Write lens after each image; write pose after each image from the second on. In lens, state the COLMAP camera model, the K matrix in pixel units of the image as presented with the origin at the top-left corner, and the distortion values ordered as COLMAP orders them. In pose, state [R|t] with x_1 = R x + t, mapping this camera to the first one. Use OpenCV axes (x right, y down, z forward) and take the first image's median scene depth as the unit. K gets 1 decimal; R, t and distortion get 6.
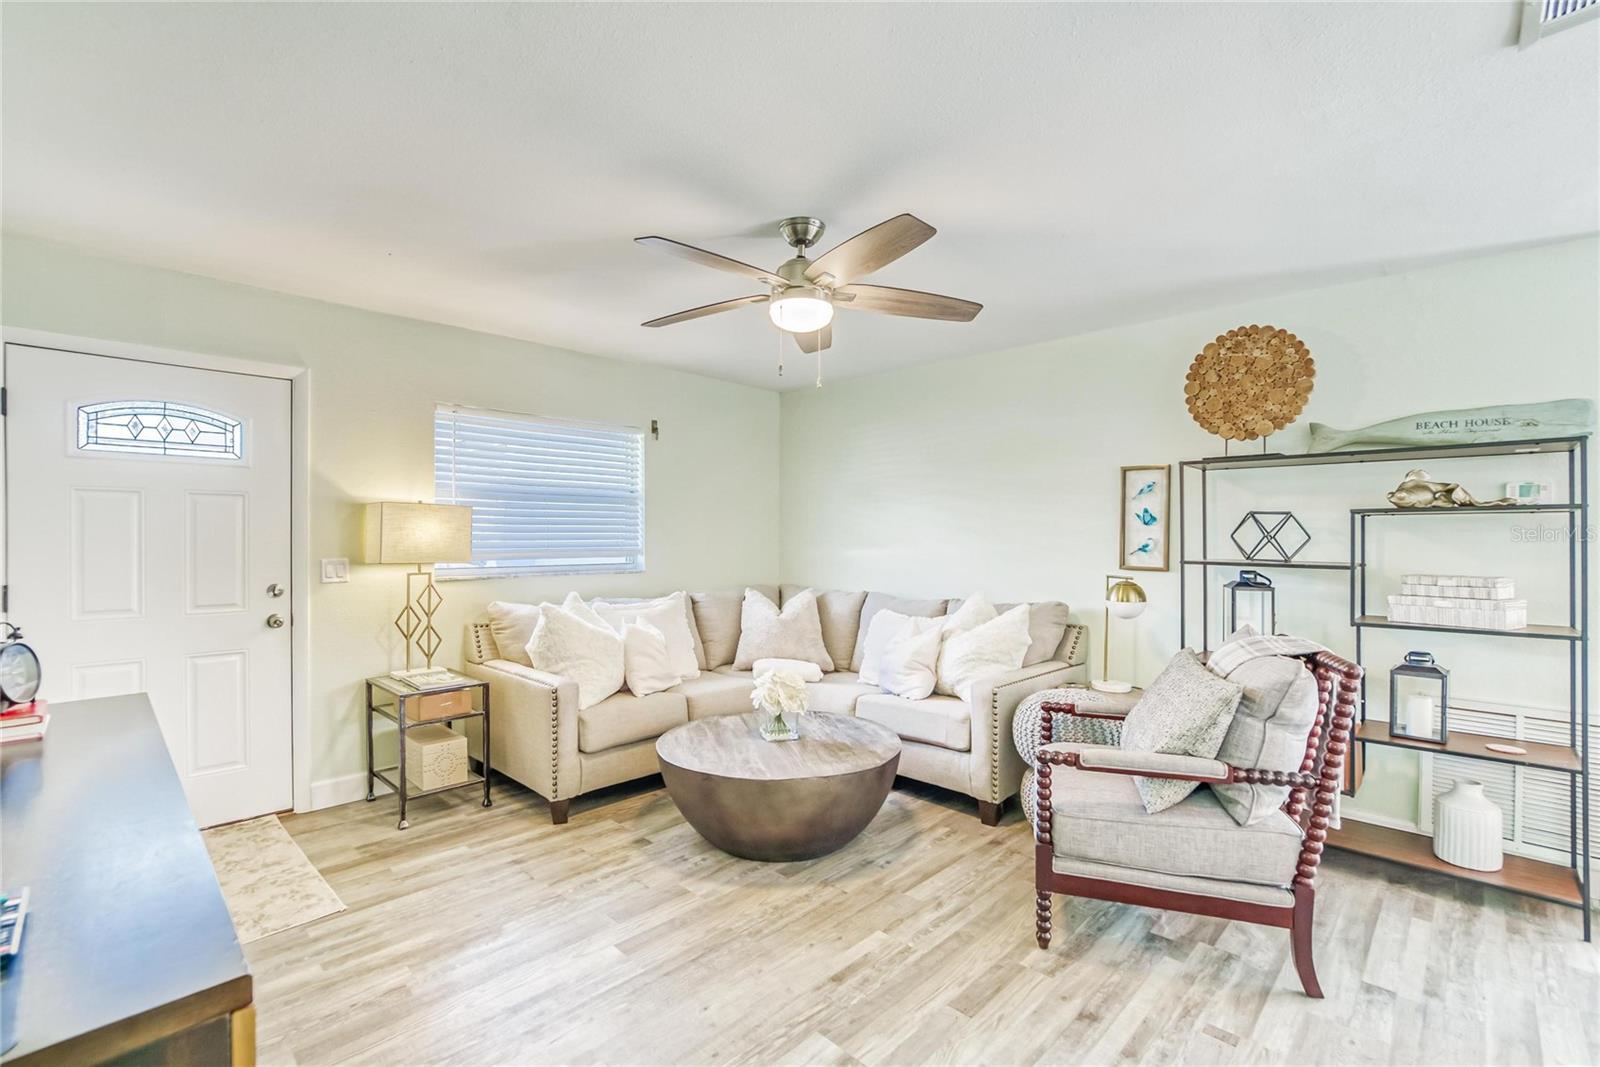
lens RADIAL K [[712.2, 0, 775.5], [0, 712.2, 539.3], [0, 0, 1]] dist [-0.025281, 0.005912]
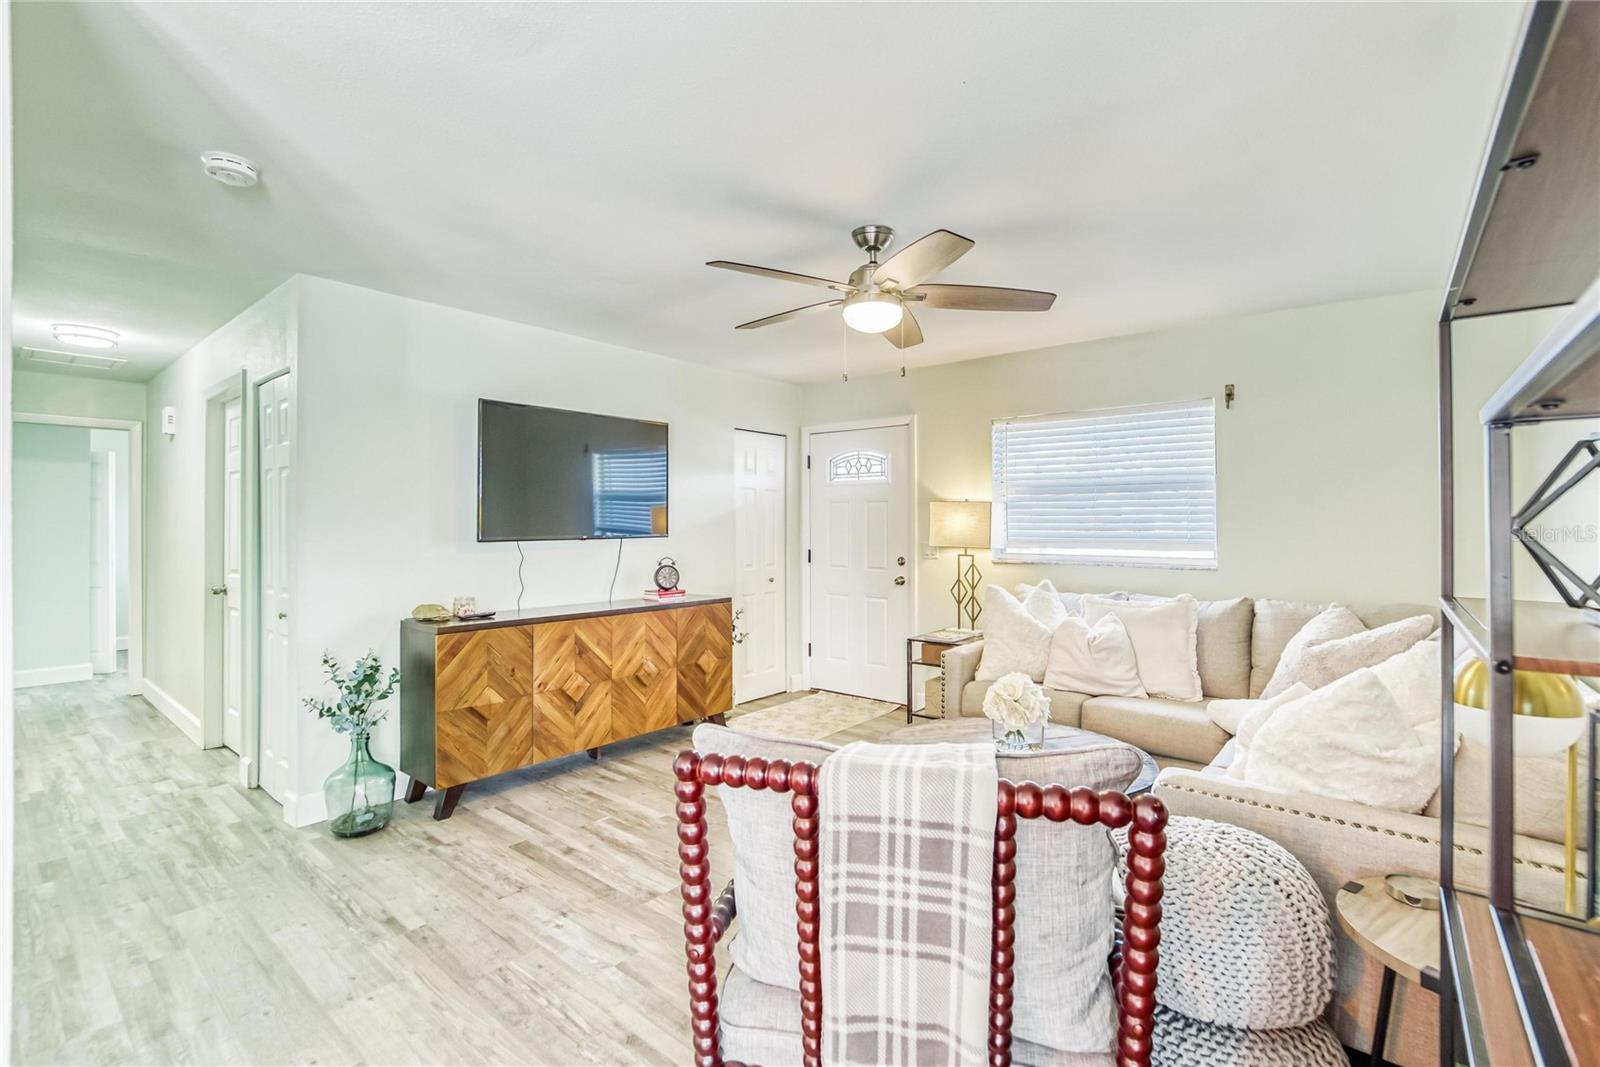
lens RADIAL K [[712.2, 0, 797.7], [0, 712.2, 519.2], [0, 0, 1]] dist [-0.025281, 0.005912]
pose [[0.092218, -0.010331, -0.995685, 0.835392], [-0.006271, 0.999920, -0.010955, -0.001667], [0.995719, 0.007255, 0.092146, 0.619825]]
